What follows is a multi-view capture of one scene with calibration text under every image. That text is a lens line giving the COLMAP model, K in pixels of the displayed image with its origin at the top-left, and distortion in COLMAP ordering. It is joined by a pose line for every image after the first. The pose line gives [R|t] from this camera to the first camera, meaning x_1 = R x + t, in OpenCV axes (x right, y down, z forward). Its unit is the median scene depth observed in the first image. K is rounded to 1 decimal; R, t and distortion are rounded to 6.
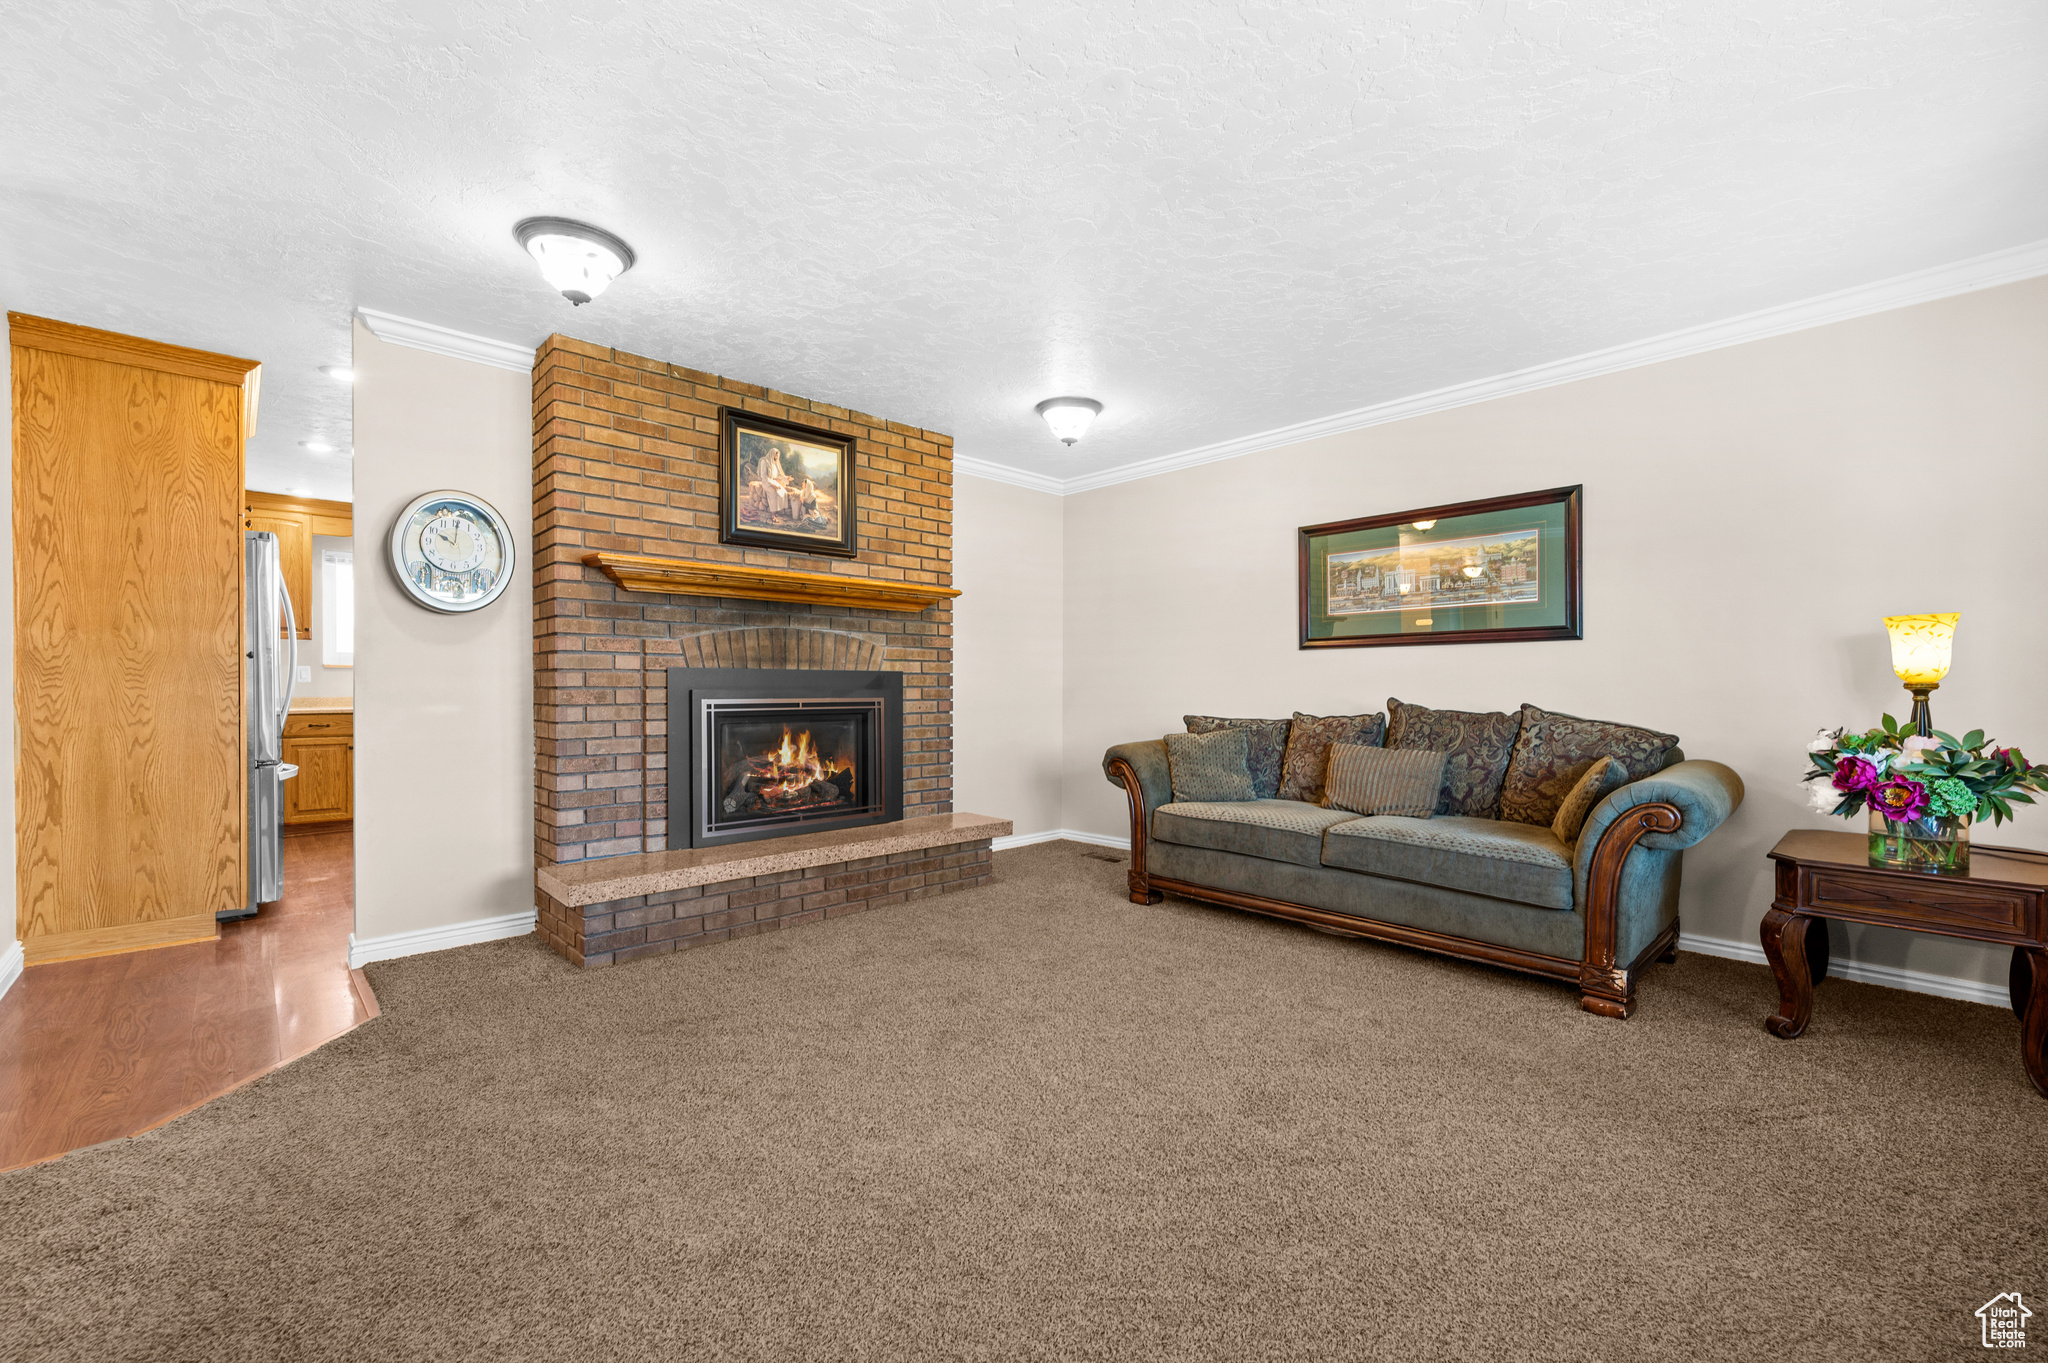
lens RADIAL K [[818.0, 0, 1027.0], [0, 818.0, 688.6], [0, 0, 1]] dist [-0.003146, 0.000525]
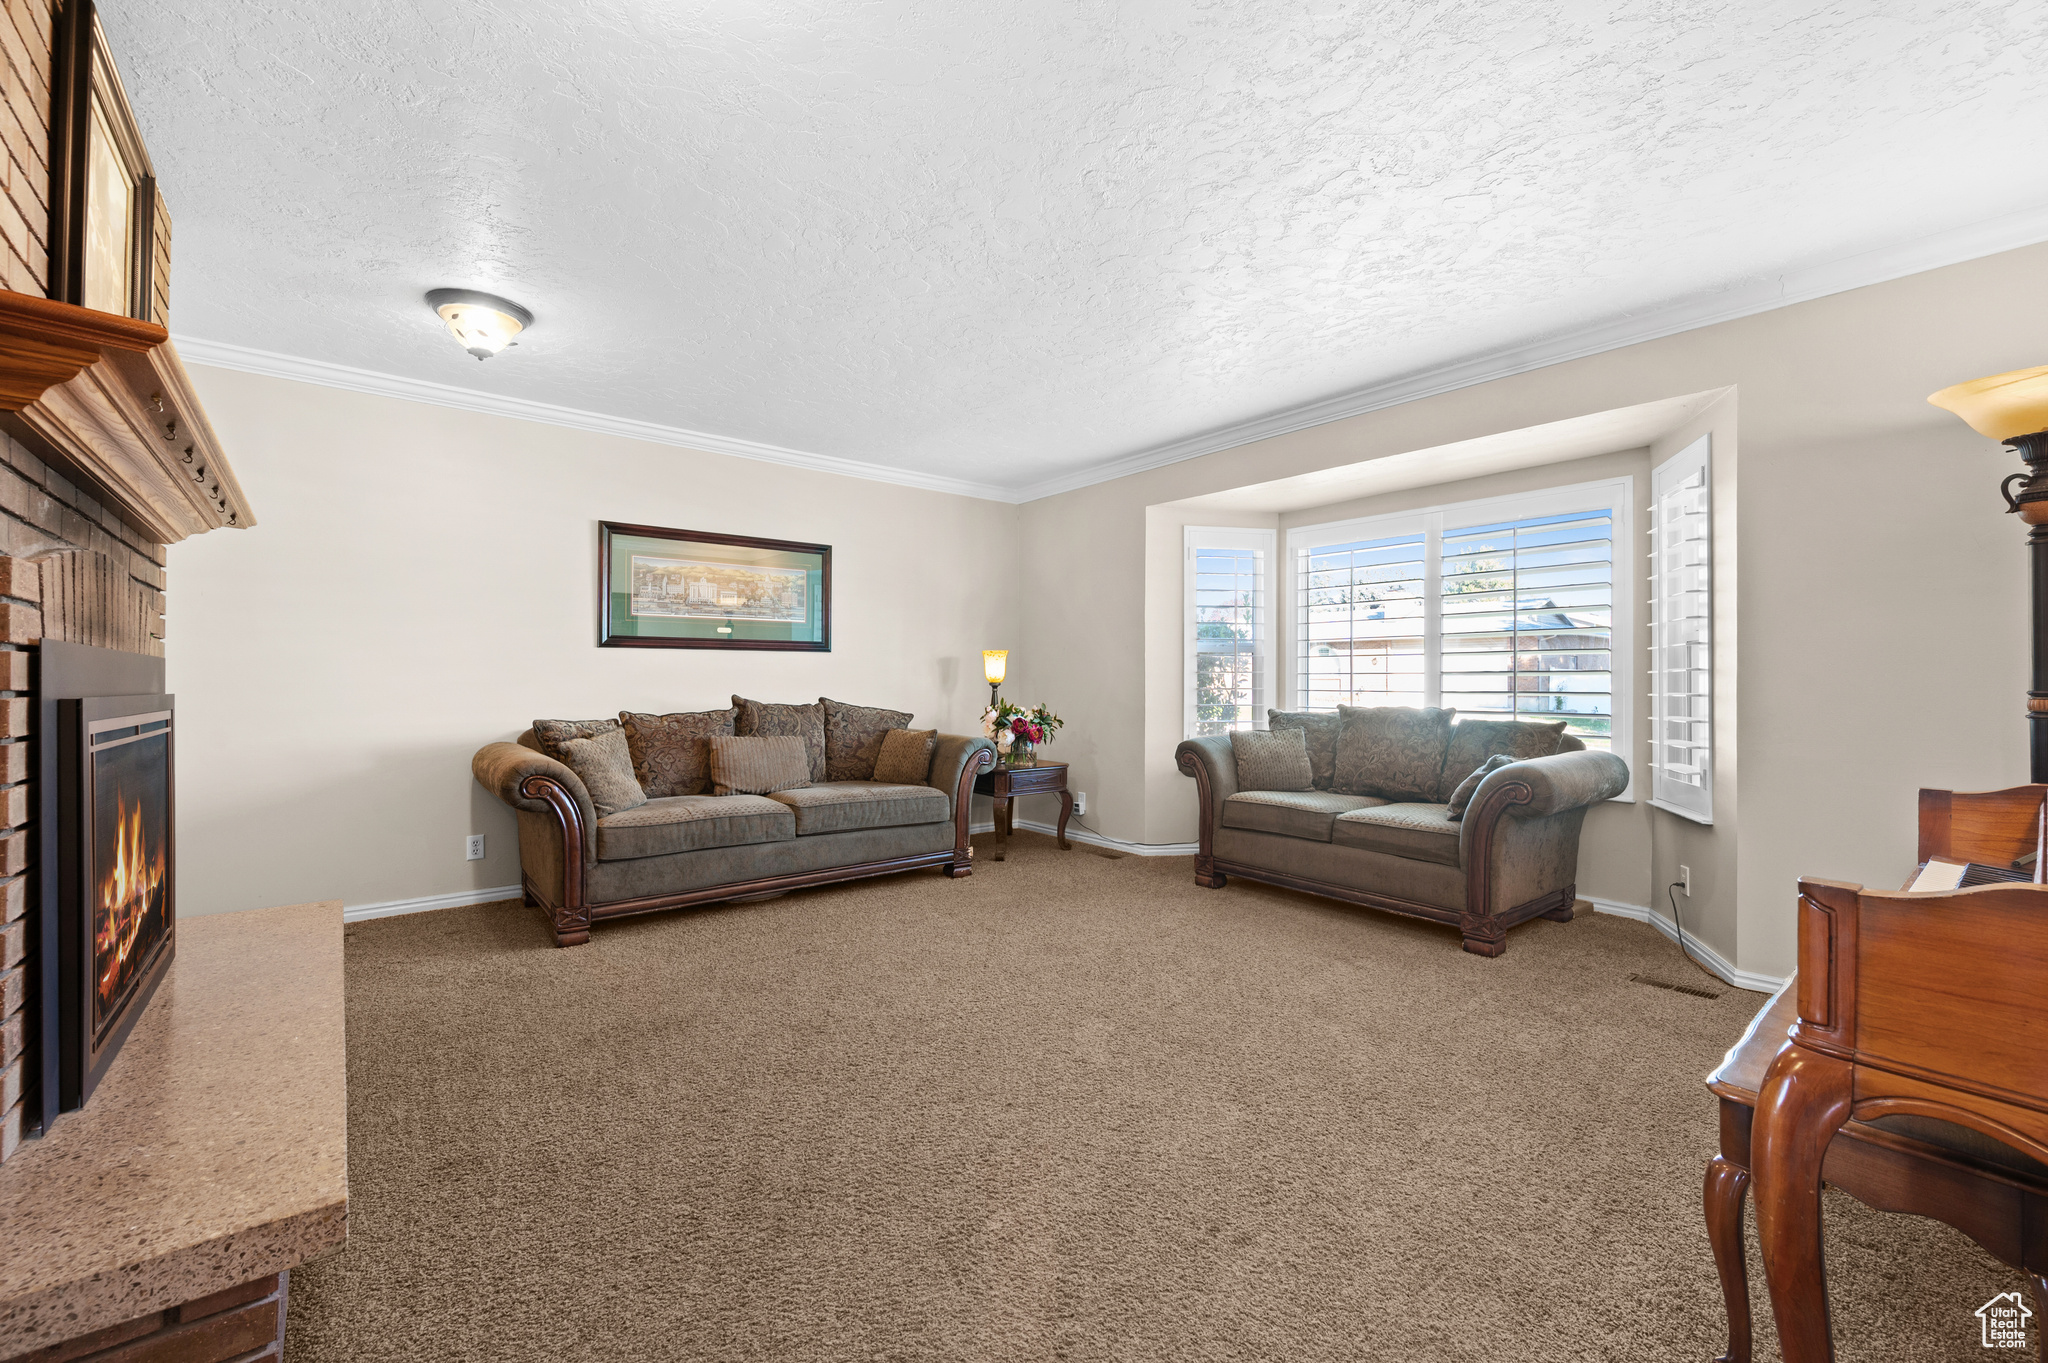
lens RADIAL K [[818.0, 0, 1037.7], [0, 818.0, 681.0], [0, 0, 1]] dist [-0.003146, 0.000525]
pose [[0.089772, -0.000936, 0.995962, -0.709001], [0.001074, 0.999999, 0.000842, -0.009481], [-0.995962, 0.000994, 0.089773, 0.485877]]
